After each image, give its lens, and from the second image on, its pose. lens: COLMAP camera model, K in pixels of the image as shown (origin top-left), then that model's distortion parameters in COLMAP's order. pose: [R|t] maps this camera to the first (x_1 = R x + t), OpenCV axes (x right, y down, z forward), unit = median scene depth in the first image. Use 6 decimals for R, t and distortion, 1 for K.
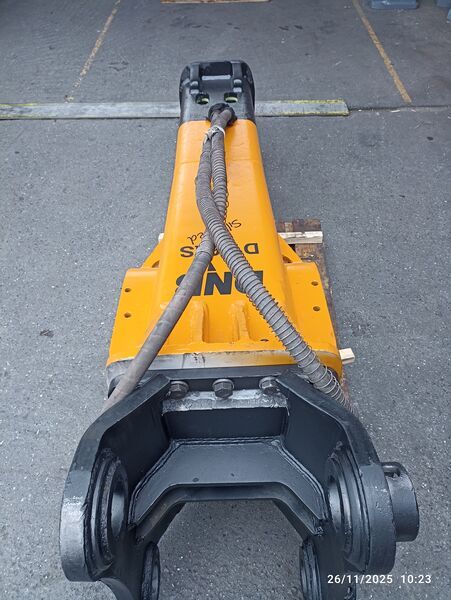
lens RADIAL K [[444.7, 0, 225.5], [0, 444.7, 300.0], [0, 0, 1]] dist [0.018409, -0.004026]
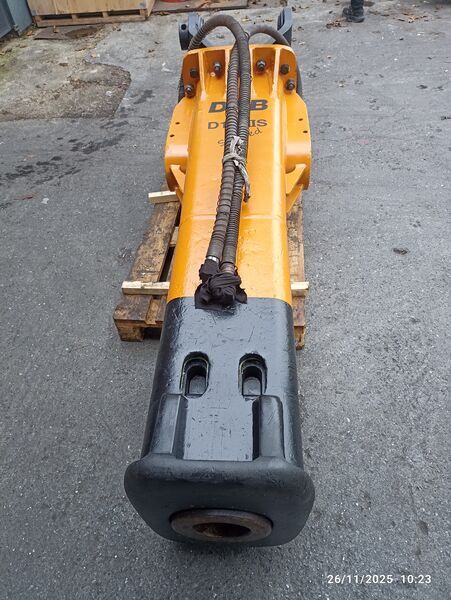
lens RADIAL K [[444.7, 0, 225.5], [0, 444.7, 300.0], [0, 0, 1]] dist [0.018409, -0.004026]
pose [[-0.994085, 0.000148, 0.108603, -0.122169], [0.108045, -0.099867, 0.989117, -1.473454], [0.010993, 0.995001, 0.099260, 1.375253]]
